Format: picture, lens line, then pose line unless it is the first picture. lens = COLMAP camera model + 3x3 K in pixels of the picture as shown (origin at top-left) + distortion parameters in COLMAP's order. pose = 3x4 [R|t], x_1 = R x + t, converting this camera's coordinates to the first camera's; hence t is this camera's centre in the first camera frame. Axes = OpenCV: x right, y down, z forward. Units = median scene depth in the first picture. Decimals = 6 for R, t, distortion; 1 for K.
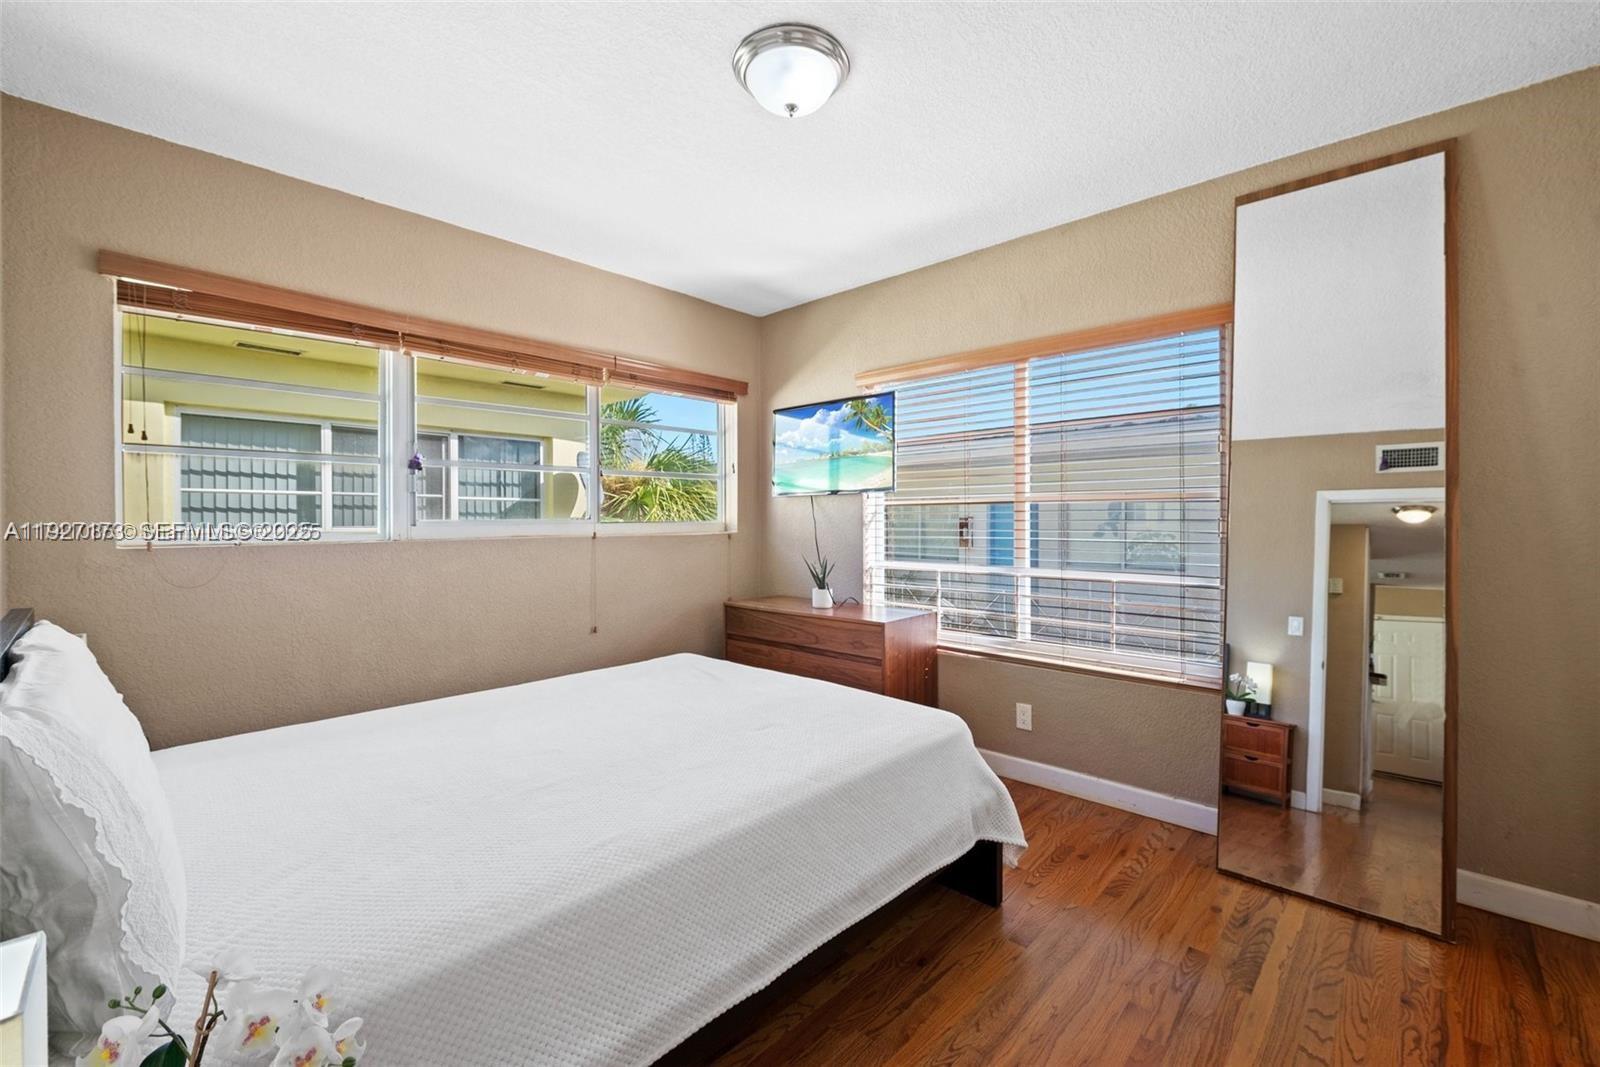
lens RADIAL K [[666.2, 0, 802.9], [0, 666.2, 527.3], [0, 0, 1]] dist [-0.001706, -0.000272]
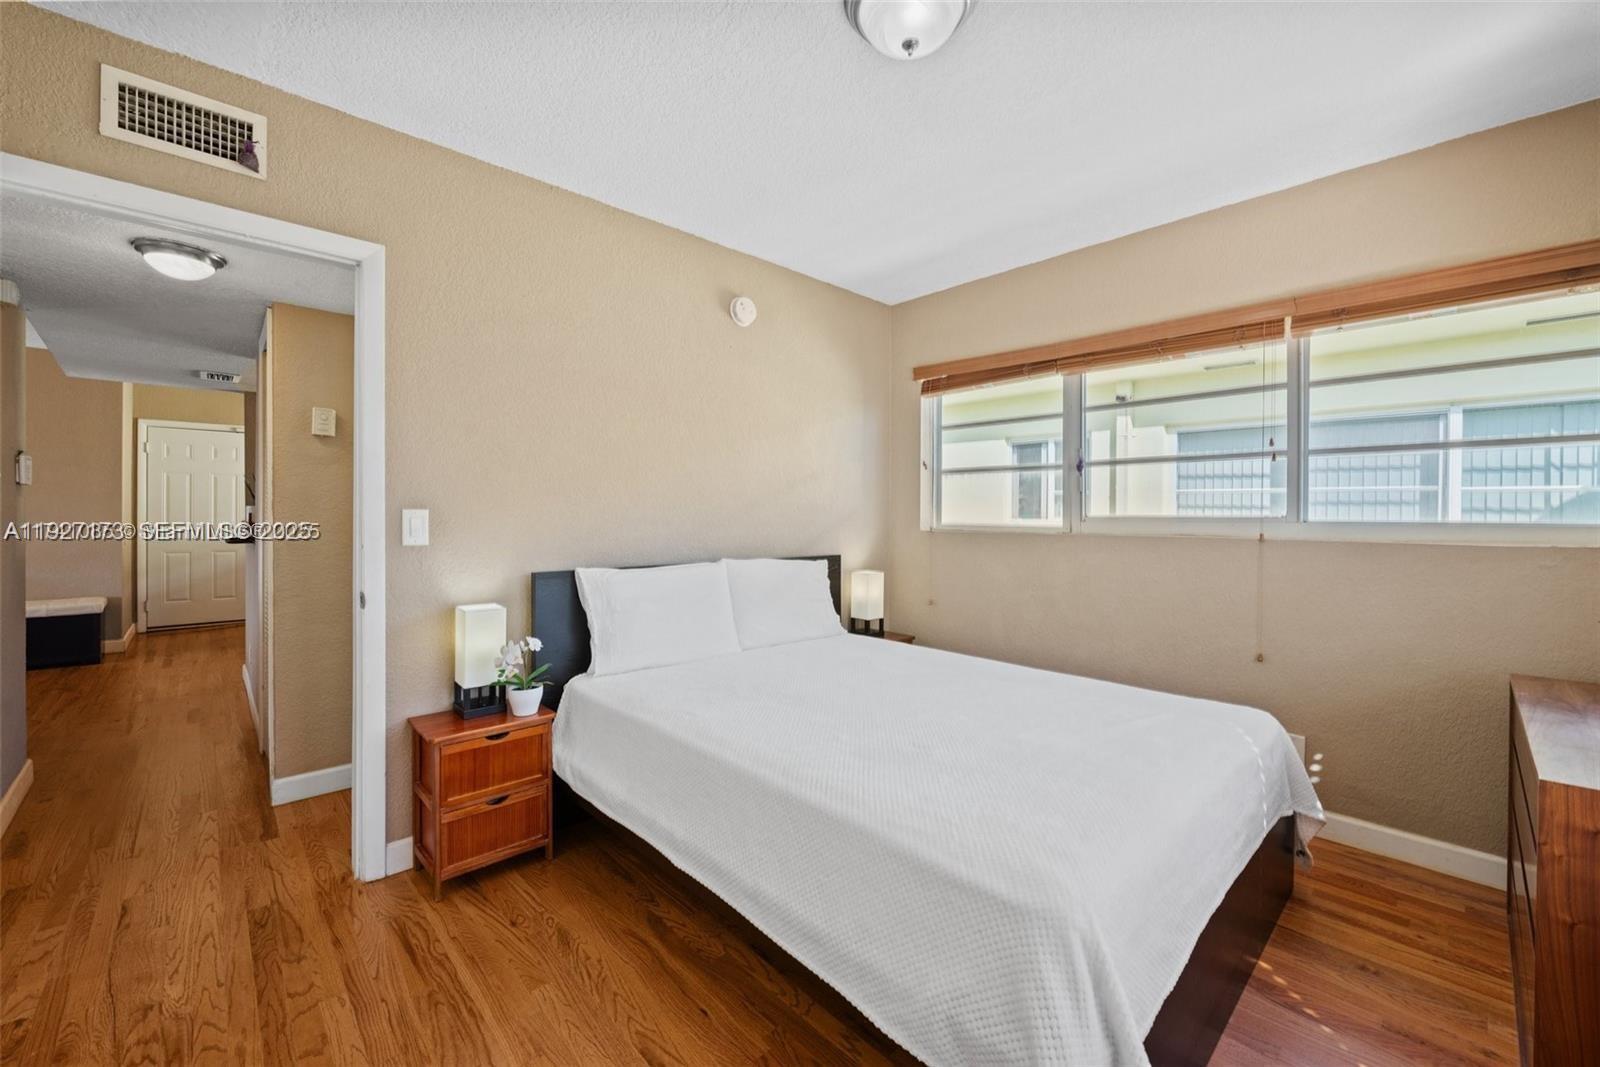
lens RADIAL K [[643.6, 0, 817.9], [0, 643.6, 512.7], [0, 0, 1]] dist [-0.001630, -0.000815]
pose [[-0.055171, 0.002851, -0.998473, 0.348642], [-0.019542, 0.999801, 0.003934, -0.007067], [0.998286, 0.019729, -0.055105, 0.385983]]
